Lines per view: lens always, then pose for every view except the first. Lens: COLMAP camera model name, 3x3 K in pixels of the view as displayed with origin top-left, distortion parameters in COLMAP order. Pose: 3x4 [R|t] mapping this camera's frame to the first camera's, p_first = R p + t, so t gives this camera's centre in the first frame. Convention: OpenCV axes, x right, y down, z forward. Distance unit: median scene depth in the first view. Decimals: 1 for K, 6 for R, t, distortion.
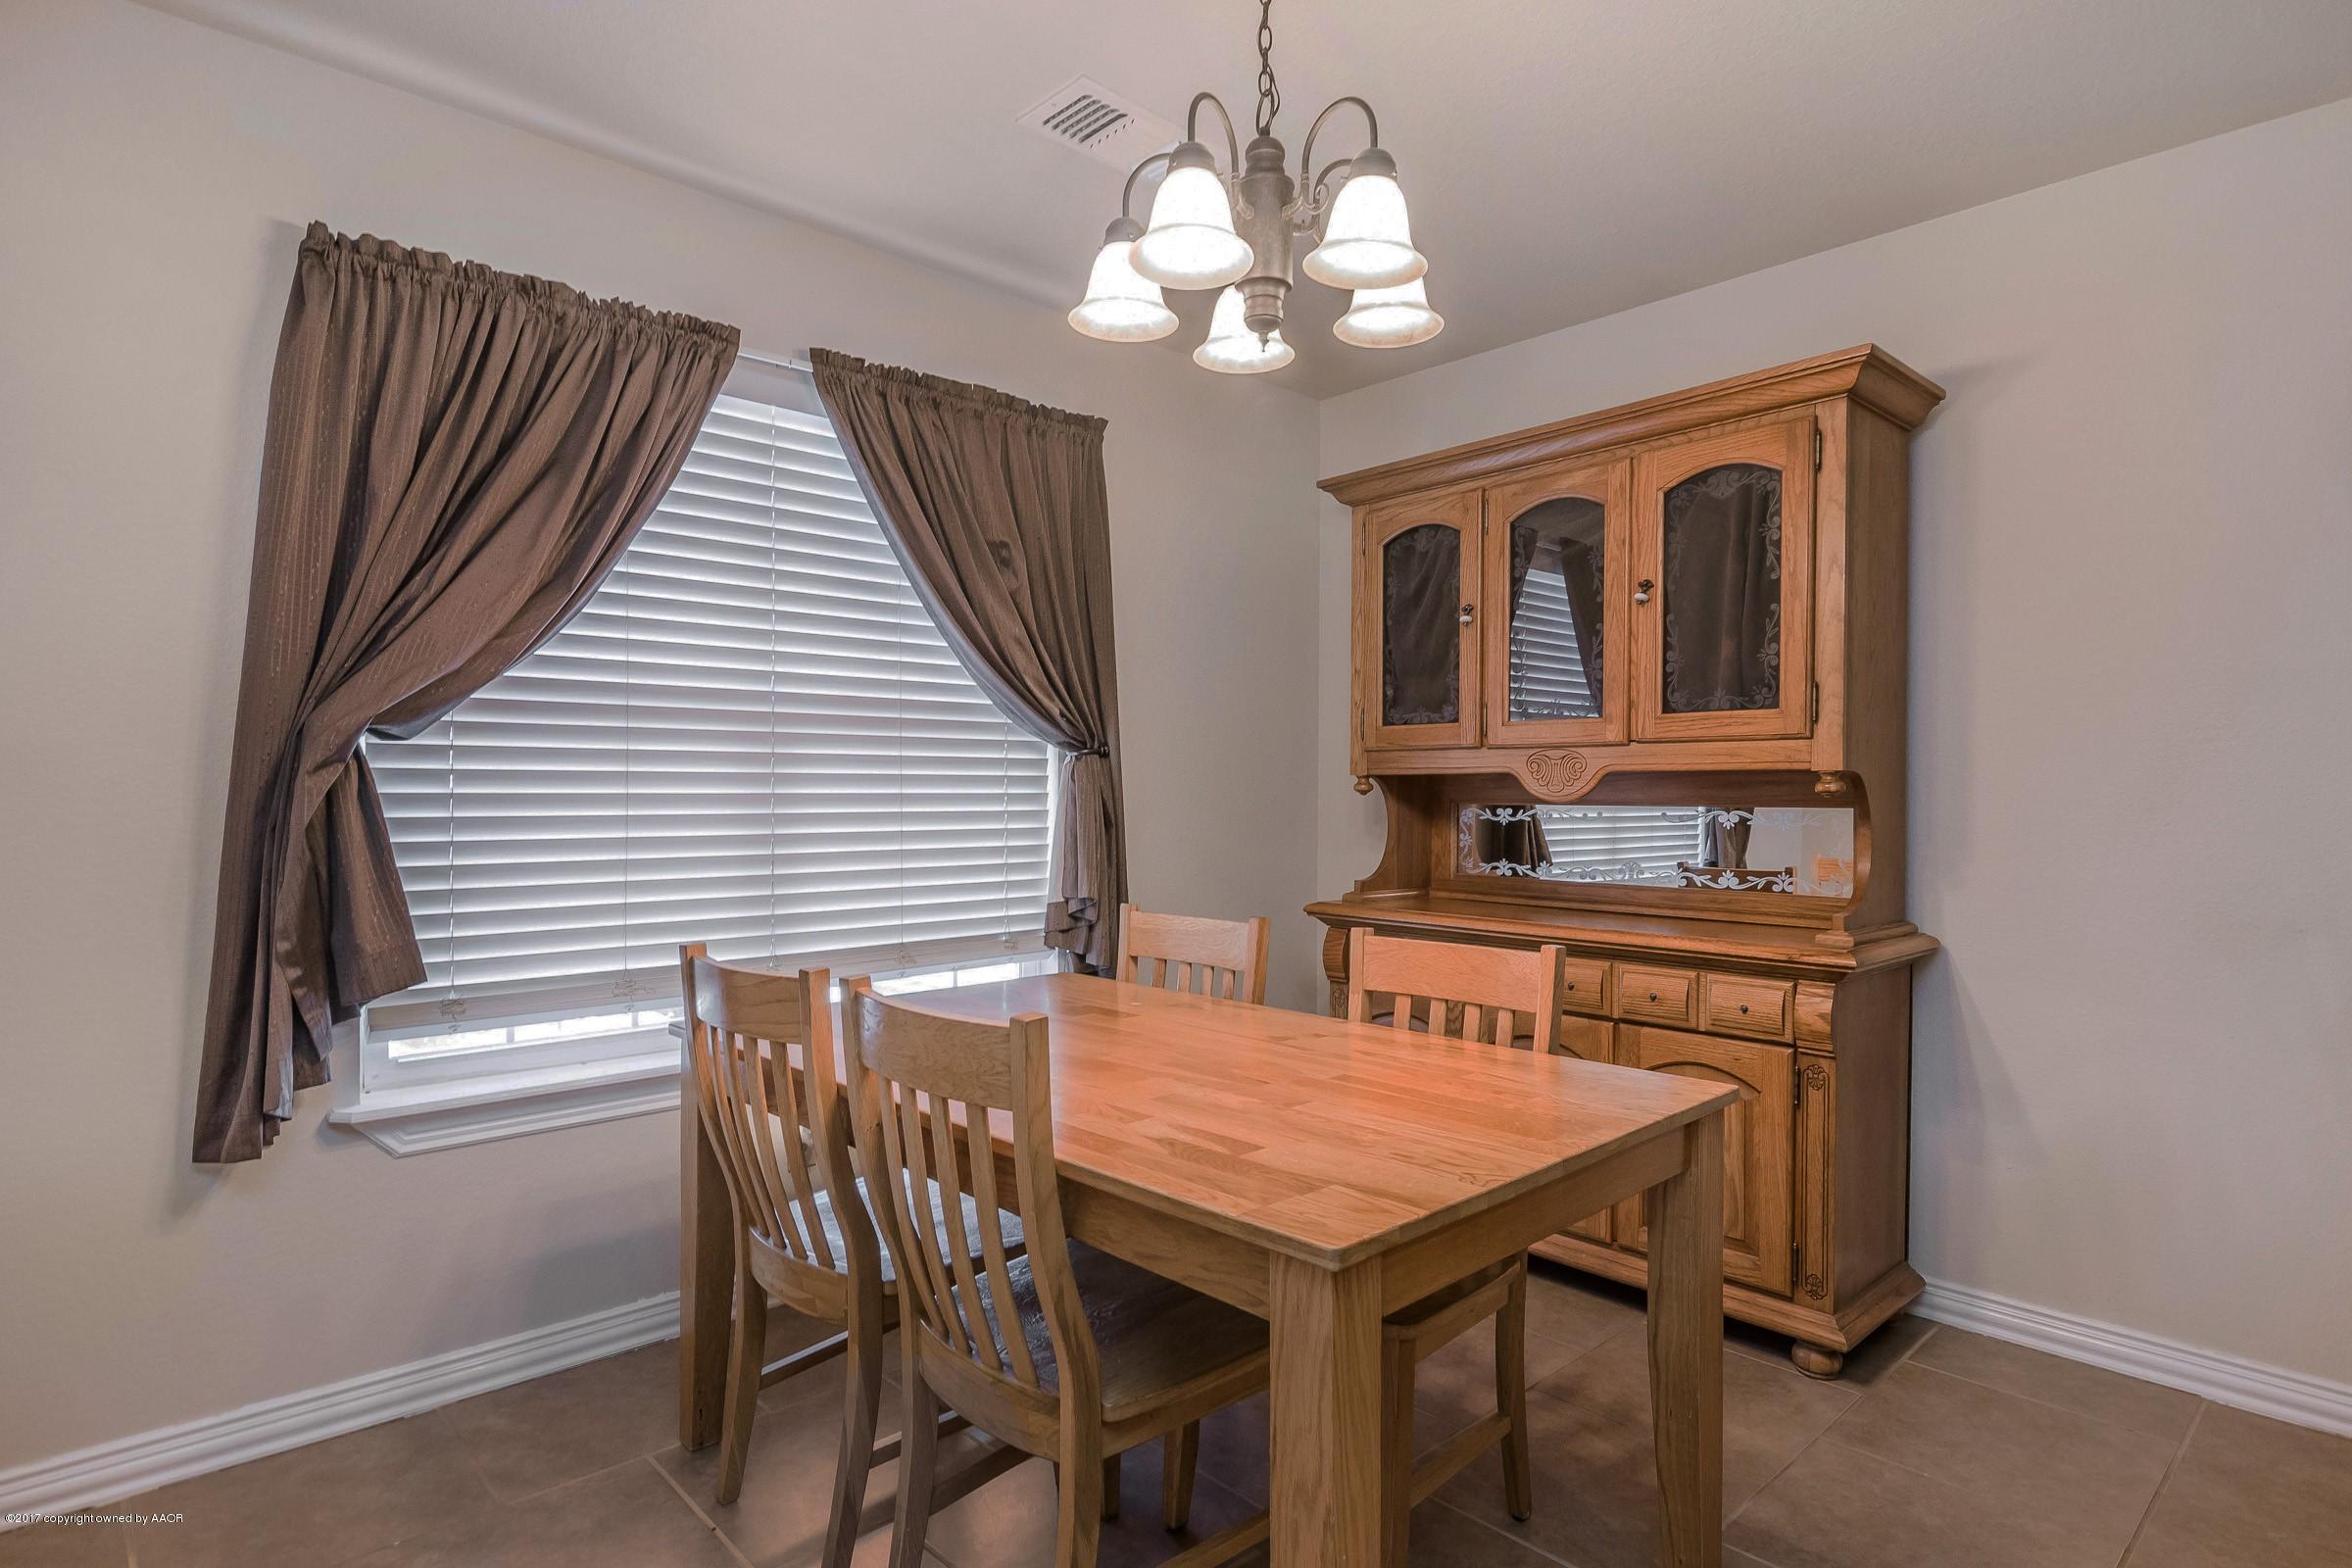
lens RADIAL K [[1324.0, 0, 1176.0], [0, 1324.0, 784.0], [0, 0, 1]] dist [0.001192, -0.000190]
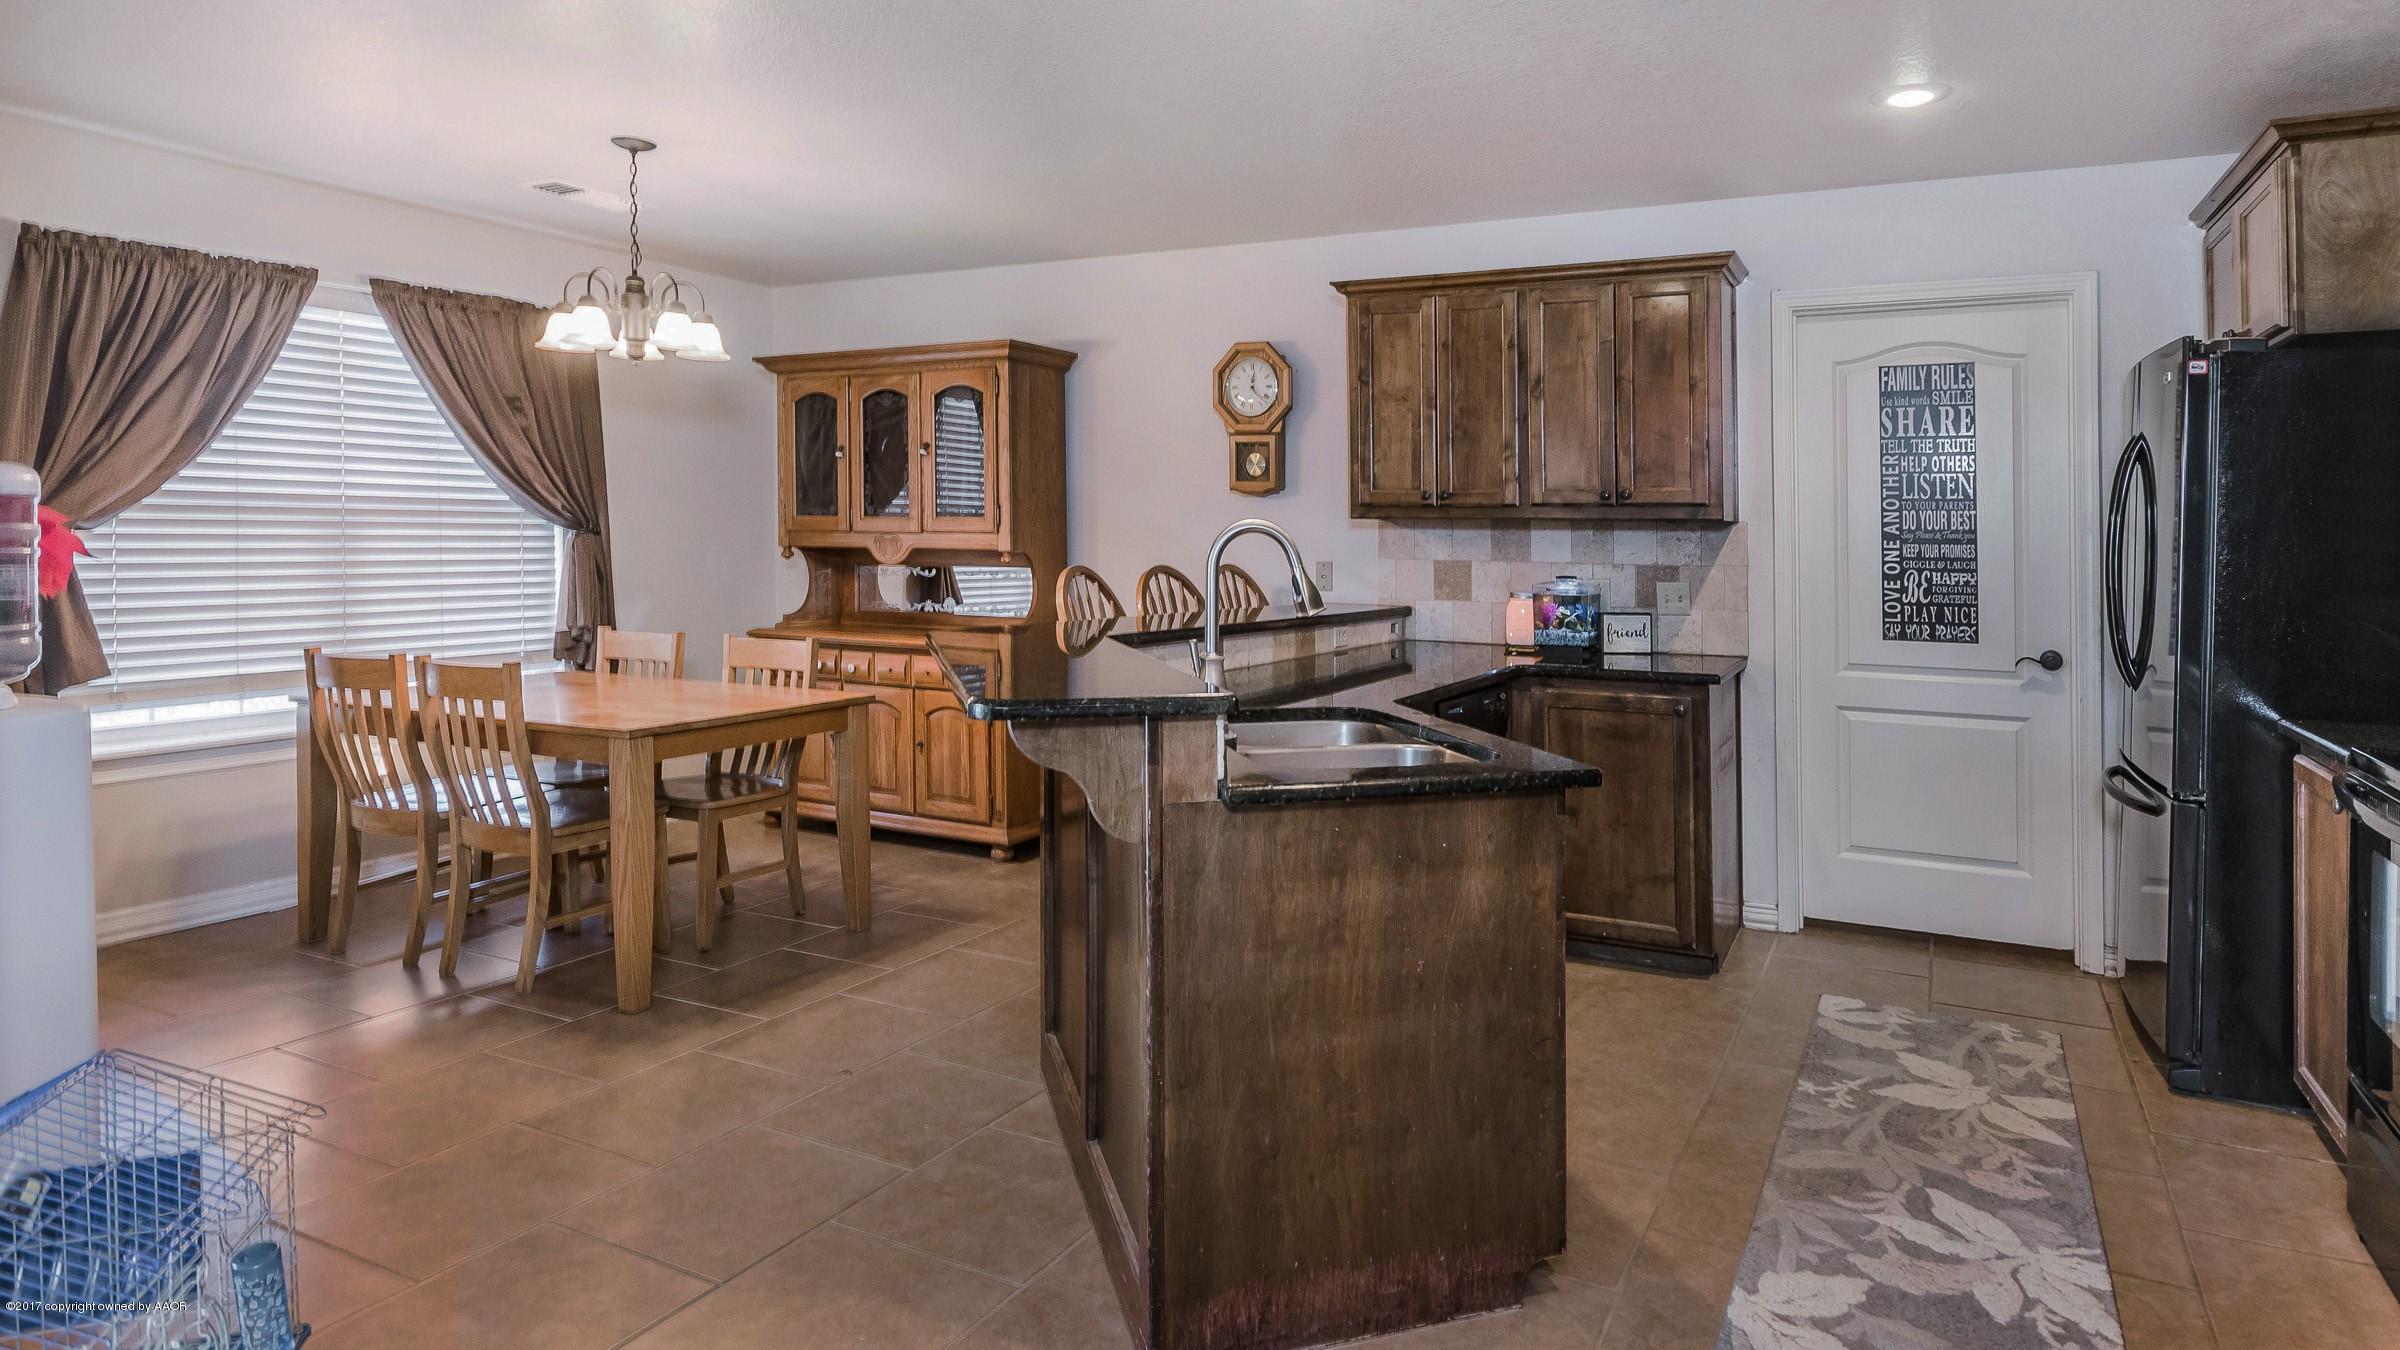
lens RADIAL K [[1353.2, 0, 1330.7], [0, 1353.2, 593.6], [0, 0, 1]] dist [-0.000253, -0.002403]
pose [[0.926968, -0.006829, 0.375079, 0.168600], [-0.011065, 0.998902, 0.045534, -0.038052], [-0.374978, -0.046359, 0.925874, -0.888035]]
